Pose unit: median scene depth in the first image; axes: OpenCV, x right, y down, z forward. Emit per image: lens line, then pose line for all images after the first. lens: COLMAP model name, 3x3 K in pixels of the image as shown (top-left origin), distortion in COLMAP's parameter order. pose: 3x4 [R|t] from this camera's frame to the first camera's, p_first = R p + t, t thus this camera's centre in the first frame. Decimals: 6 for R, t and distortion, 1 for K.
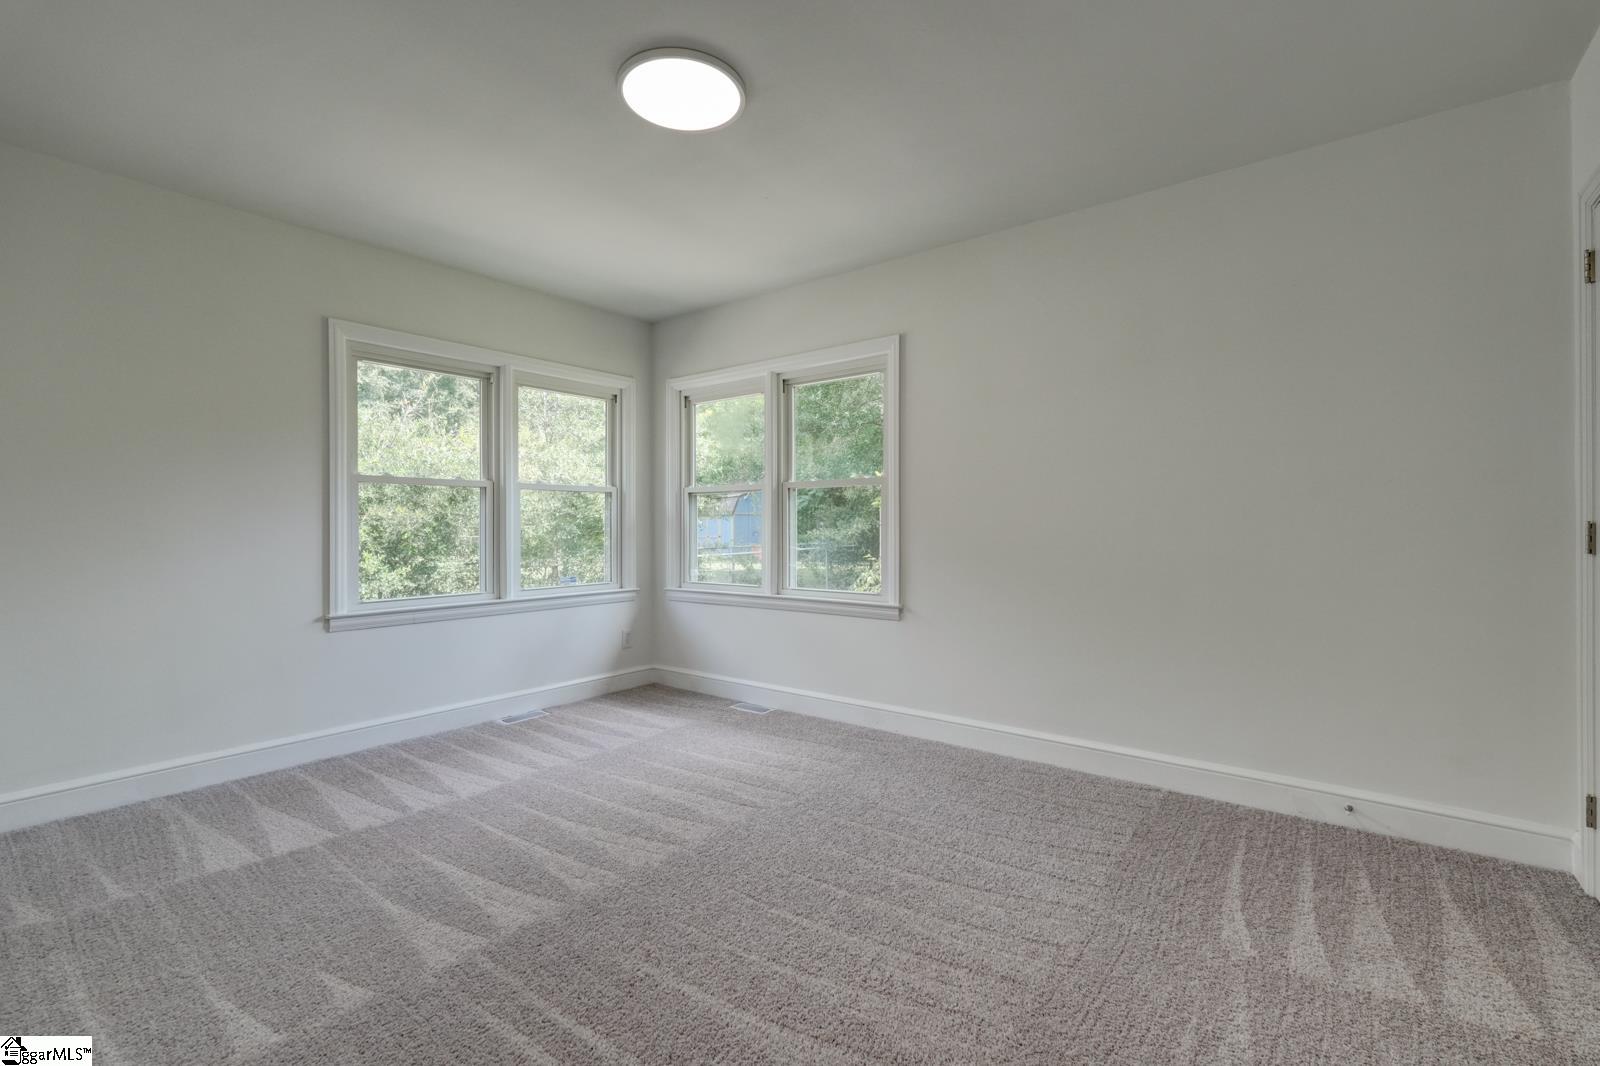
lens RADIAL K [[689.3, 0, 816.2], [0, 689.3, 523.7], [0, 0, 1]] dist [-0.012890, 0.000075]
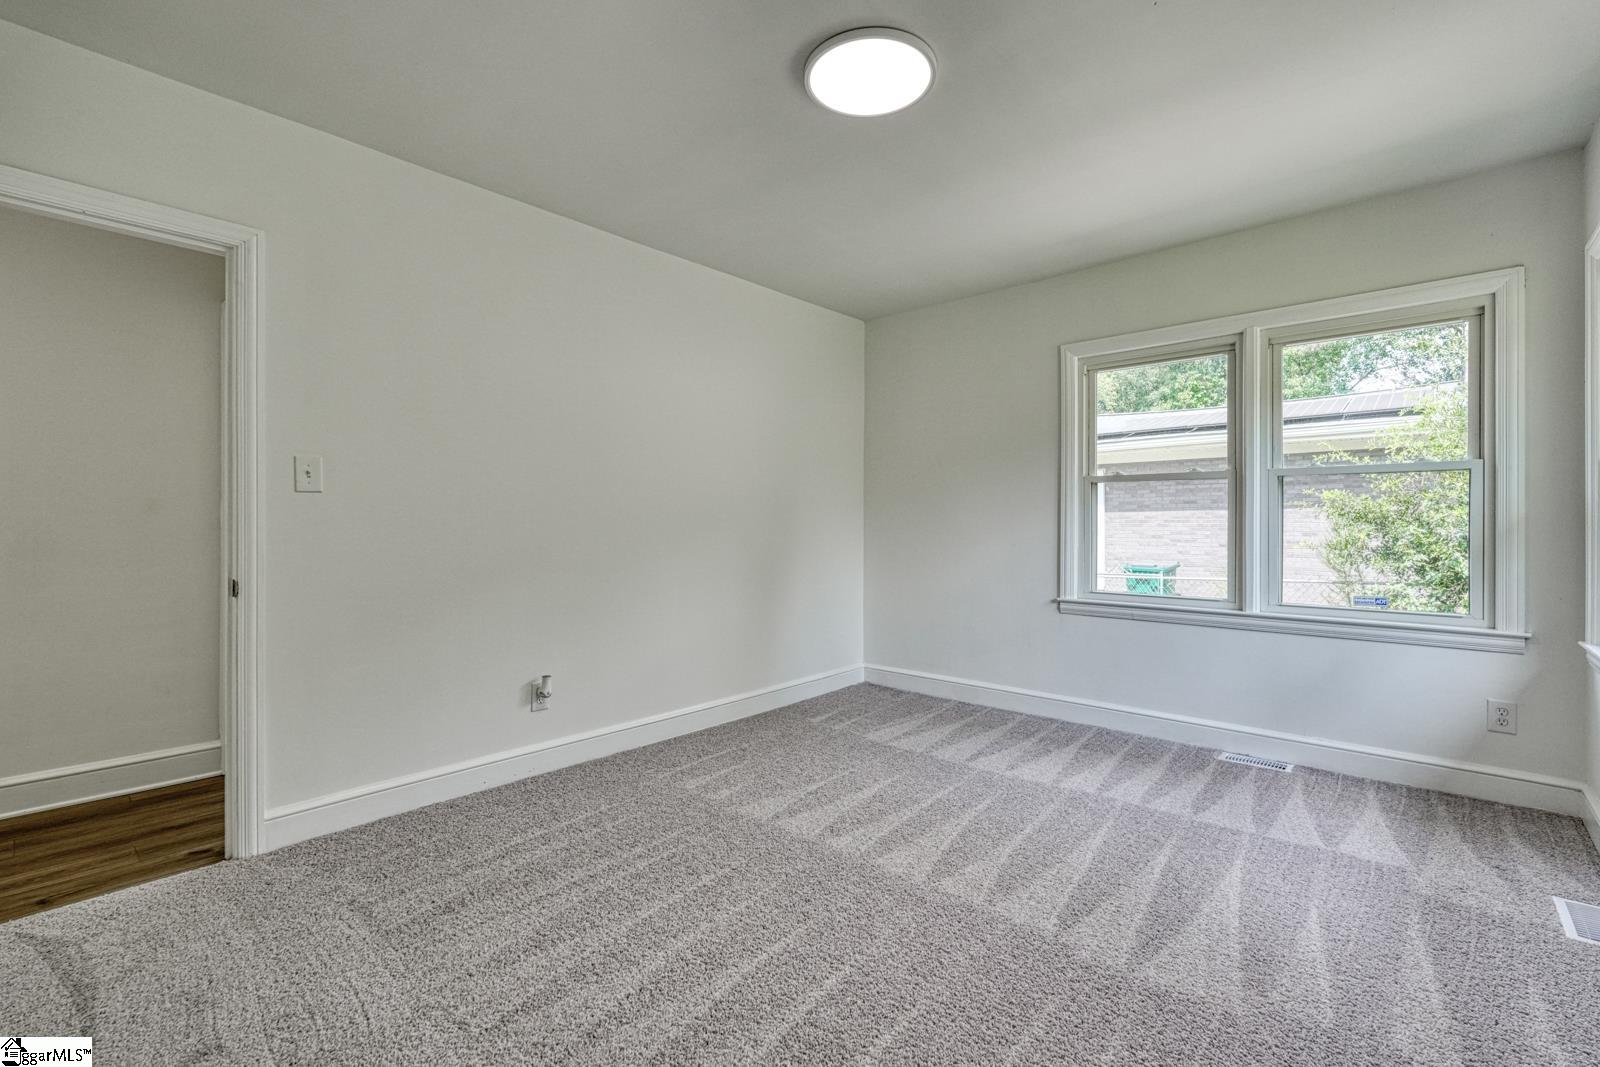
lens RADIAL K [[689.3, 0, 816.2], [0, 689.3, 524.2], [0, 0, 1]] dist [-0.012890, 0.000075]
pose [[-0.066929, 0.003927, -0.997750, 0.491280], [0.002491, 0.999990, 0.003769, 0.000049], [0.997755, -0.002233, -0.066939, 0.652274]]
